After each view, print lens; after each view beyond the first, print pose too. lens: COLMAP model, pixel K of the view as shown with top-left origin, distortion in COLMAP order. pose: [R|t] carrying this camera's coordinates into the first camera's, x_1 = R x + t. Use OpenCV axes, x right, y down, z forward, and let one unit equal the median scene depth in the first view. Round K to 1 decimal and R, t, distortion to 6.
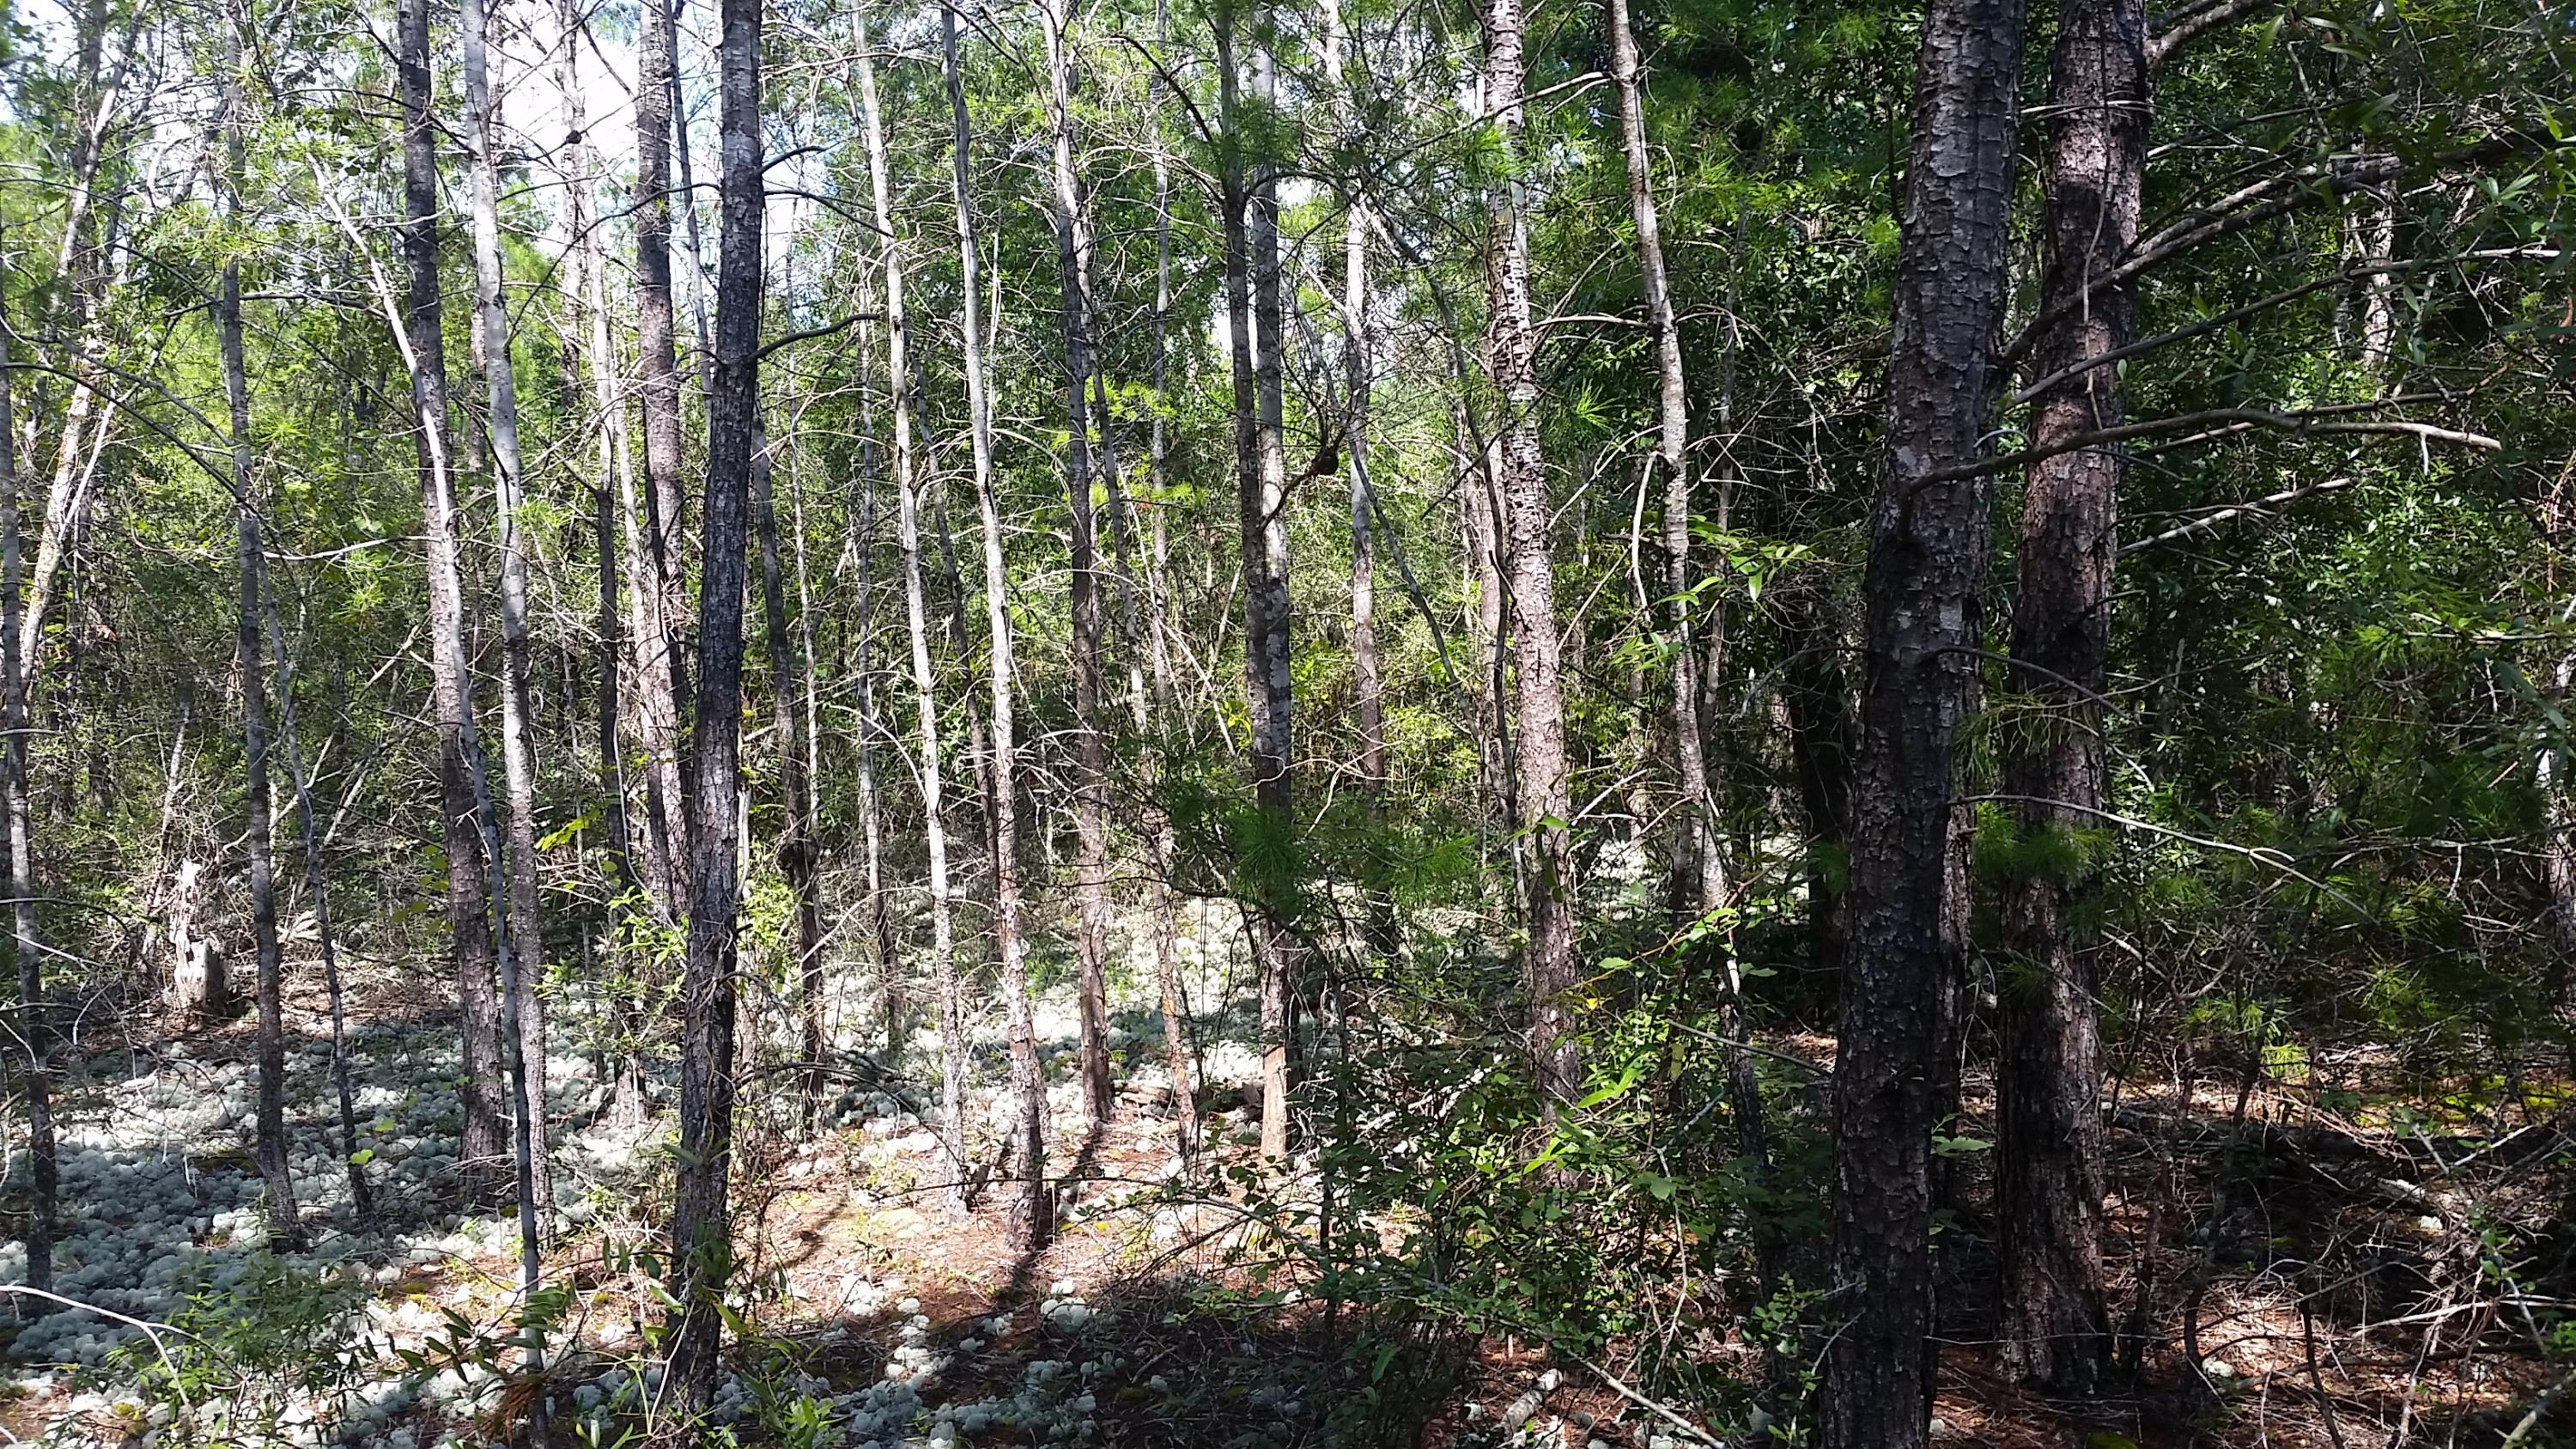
lens RADIAL K [[2086.0, 0, 1288.0], [0, 2086.0, 724.5], [0, 0, 1]] dist [0.135249, -0.255496]
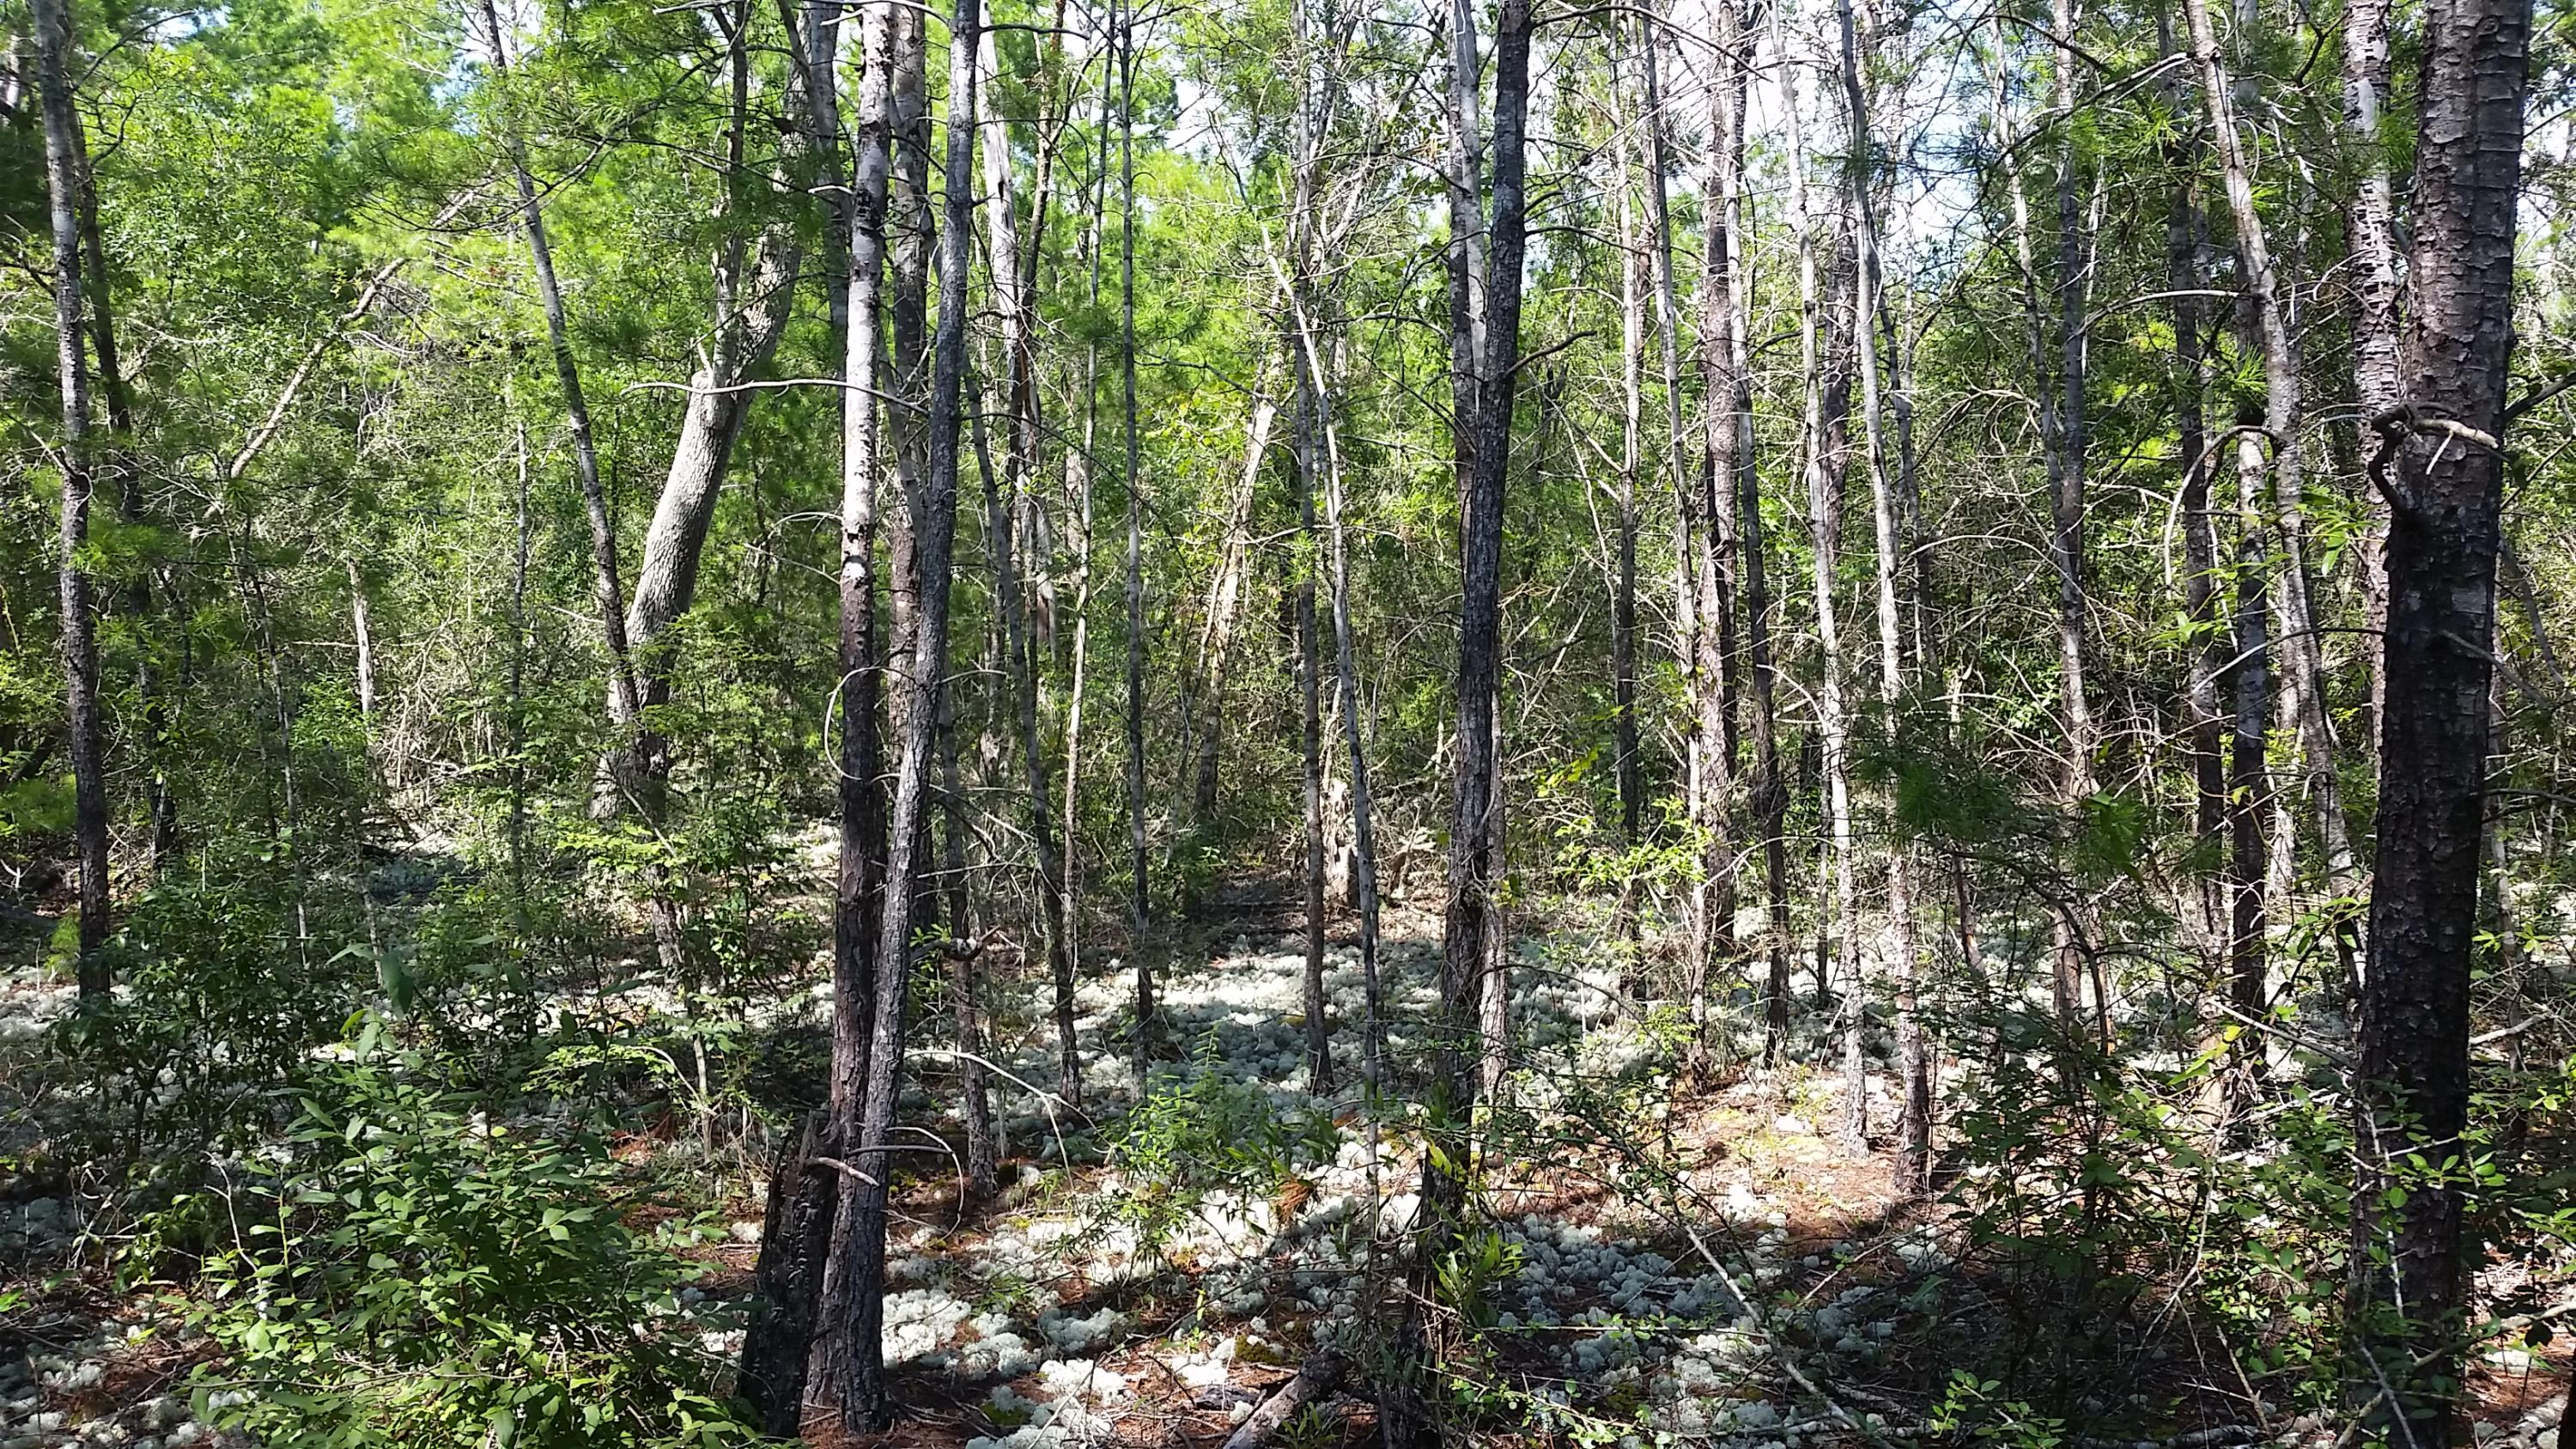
lens RADIAL K [[2086.0, 0, 1288.0], [0, 2086.0, 724.5], [0, 0, 1]] dist [0.135249, -0.255496]
pose [[0.841237, 0.040182, -0.539171, 0.219314], [-0.029057, 0.999153, 0.029126, -0.003516], [0.539885, -0.008835, 0.841692, -0.054714]]
